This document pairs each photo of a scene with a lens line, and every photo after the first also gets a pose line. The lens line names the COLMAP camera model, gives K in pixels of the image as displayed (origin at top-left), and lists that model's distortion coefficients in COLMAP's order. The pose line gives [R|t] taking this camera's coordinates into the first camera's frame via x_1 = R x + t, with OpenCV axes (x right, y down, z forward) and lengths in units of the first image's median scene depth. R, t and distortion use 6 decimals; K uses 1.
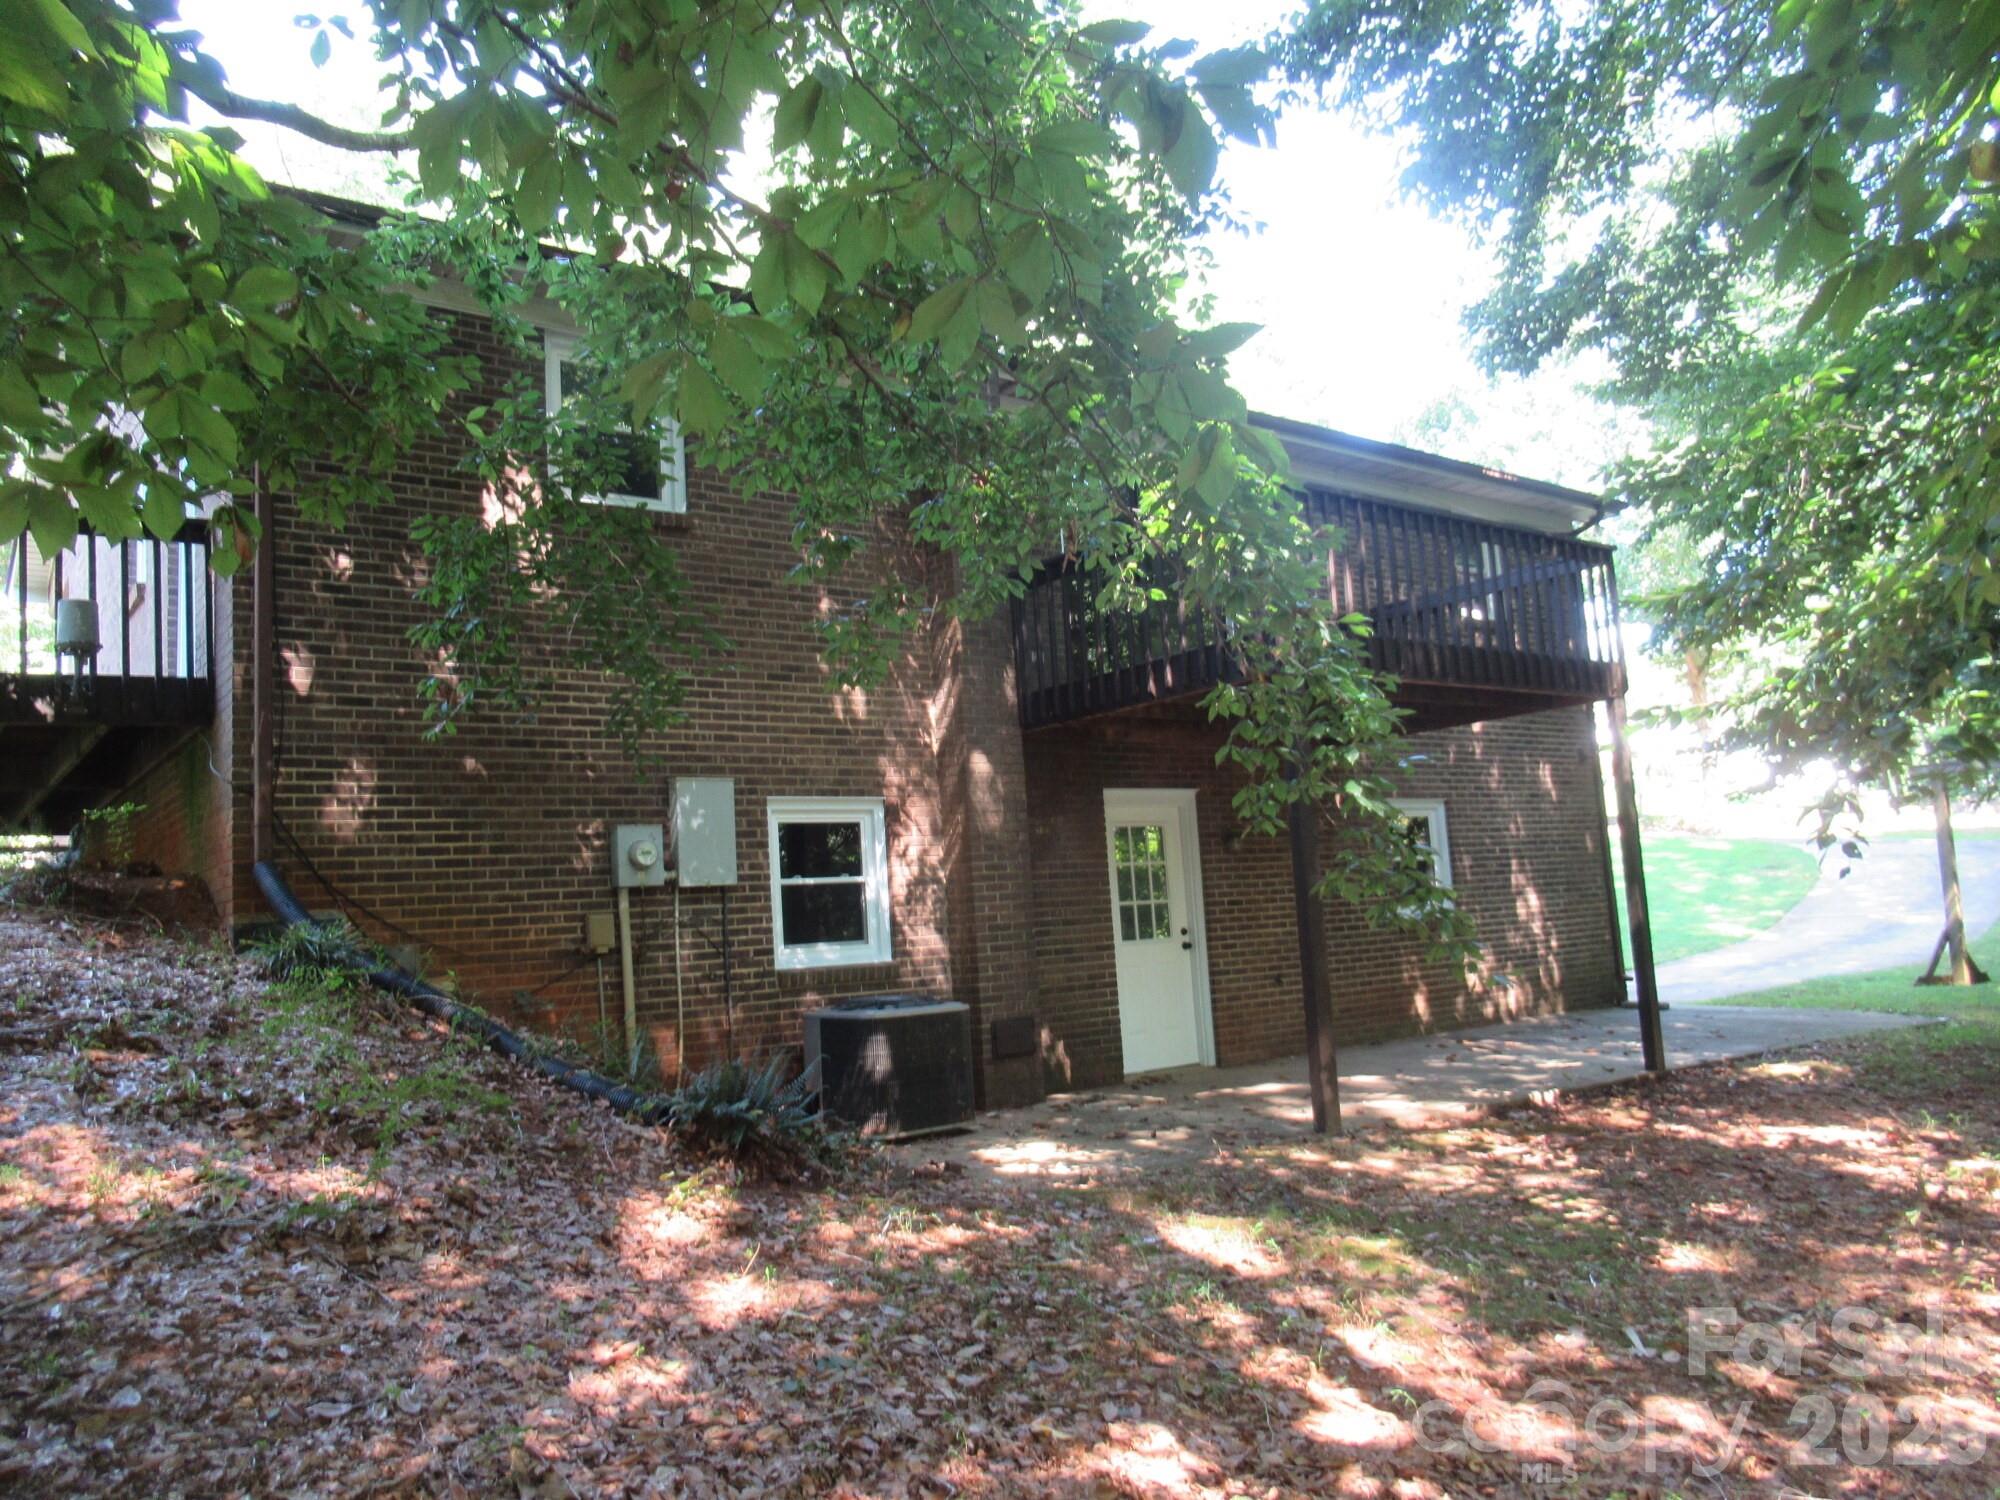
lens RADIAL K [[1485.8, 0, 992.1], [0, 1485.8, 753.6], [0, 0, 1]] dist [-0.011581, -0.007587]
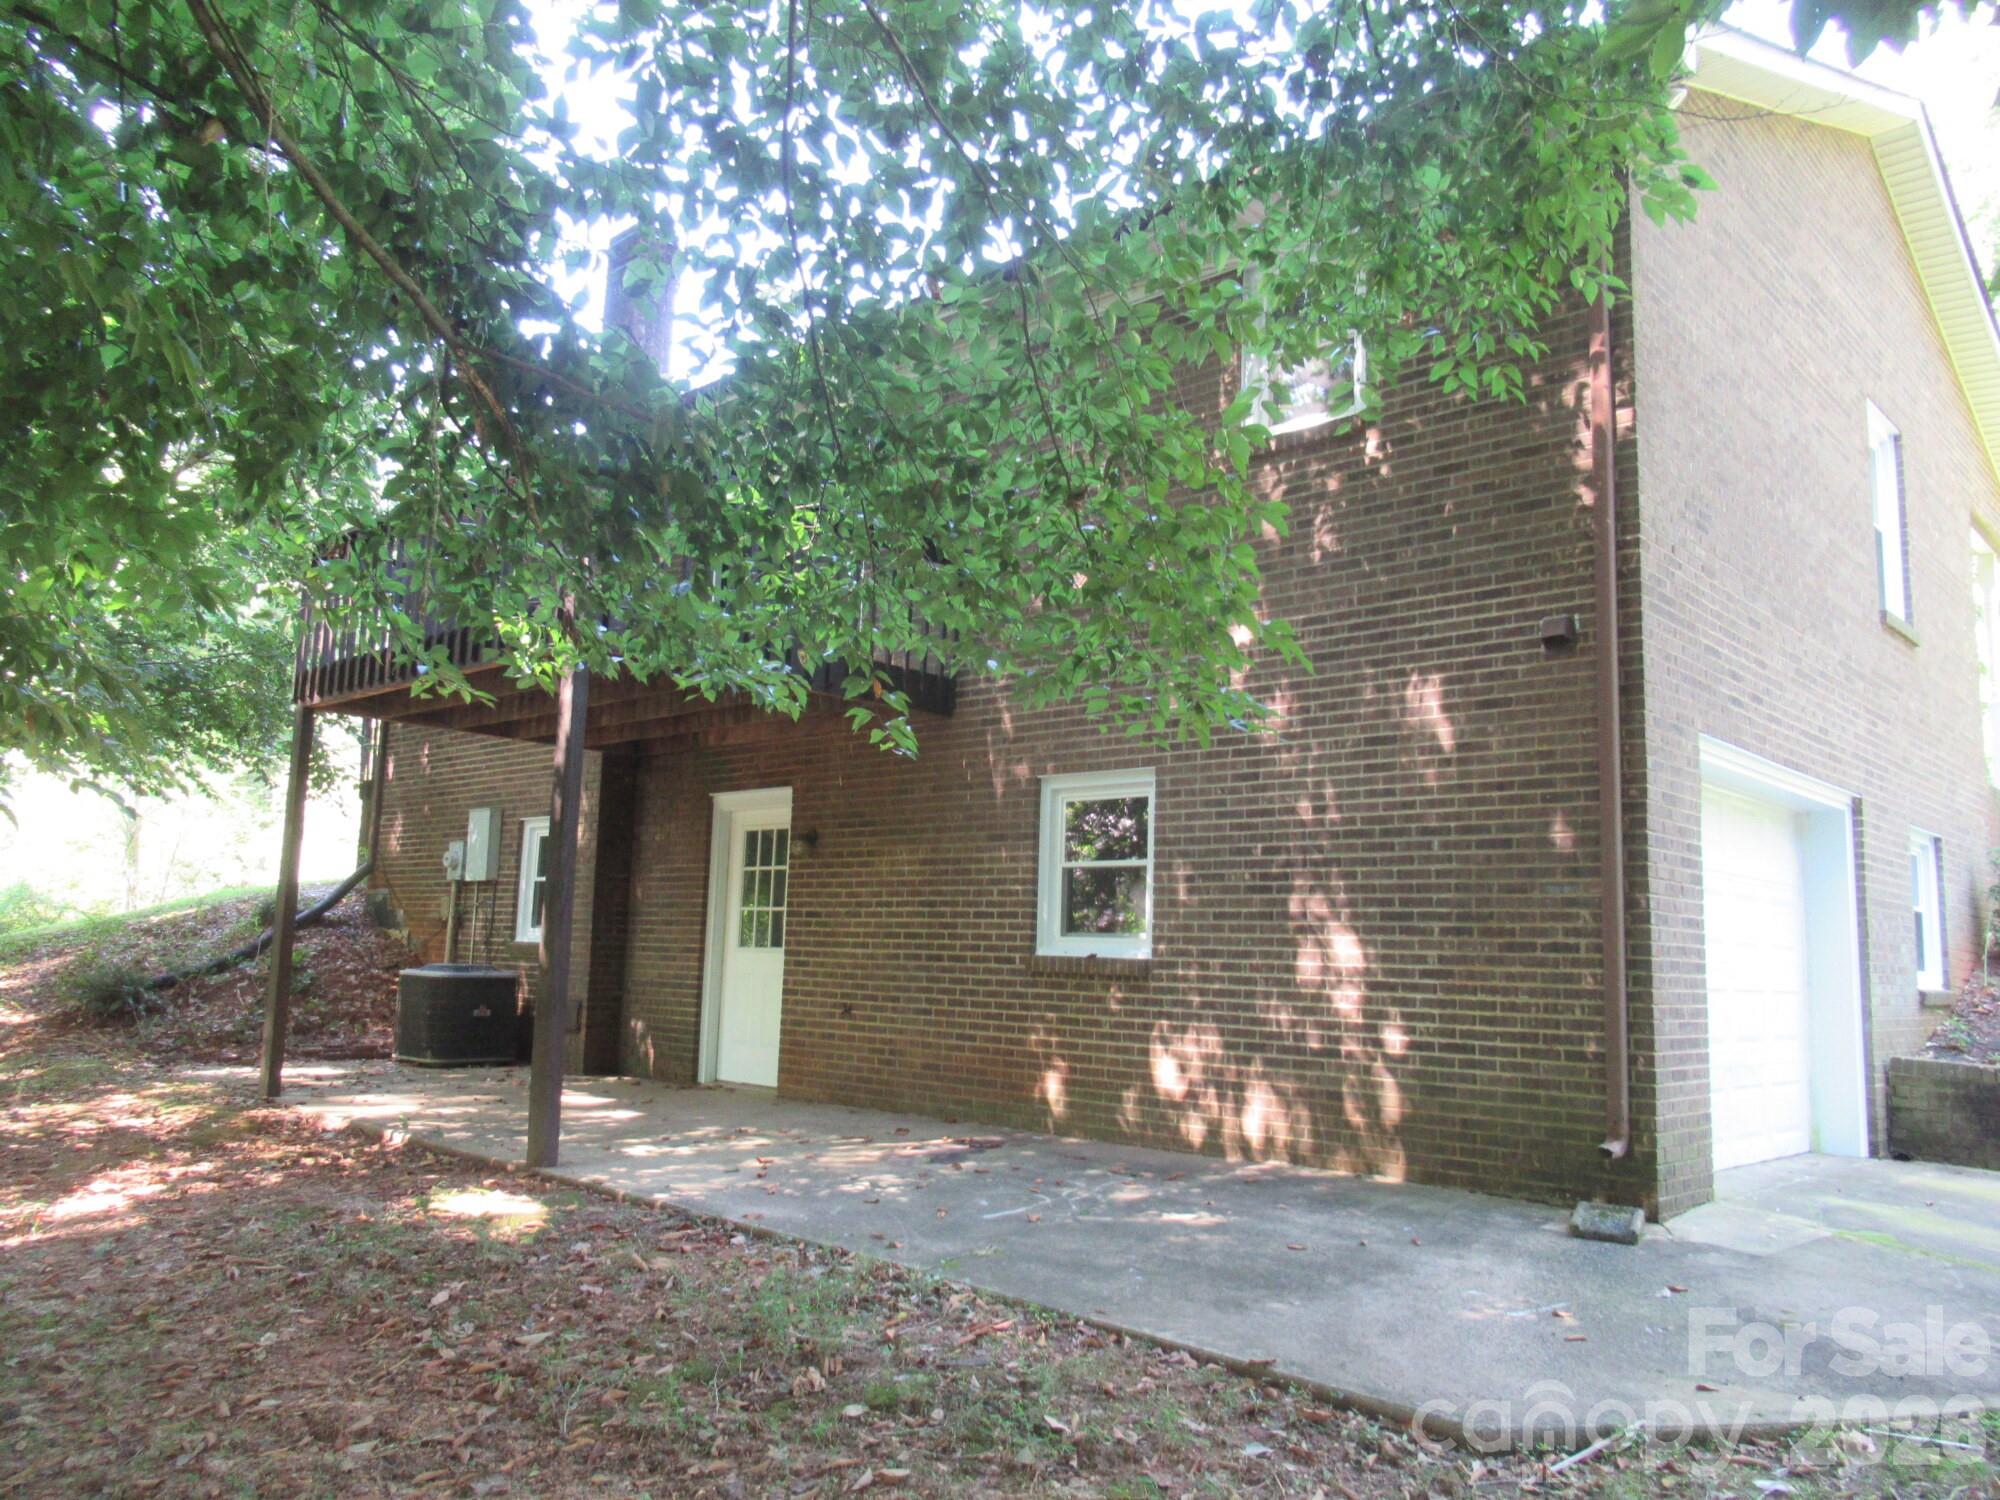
lens RADIAL K [[1485.8, 0, 992.1], [0, 1485.8, 753.6], [0, 0, 1]] dist [-0.011581, -0.007587]
pose [[0.155054, -0.050302, -0.986624, 0.882491], [0.092733, 0.995034, -0.036157, 0.041067], [0.983544, -0.085887, 0.158949, 0.830522]]
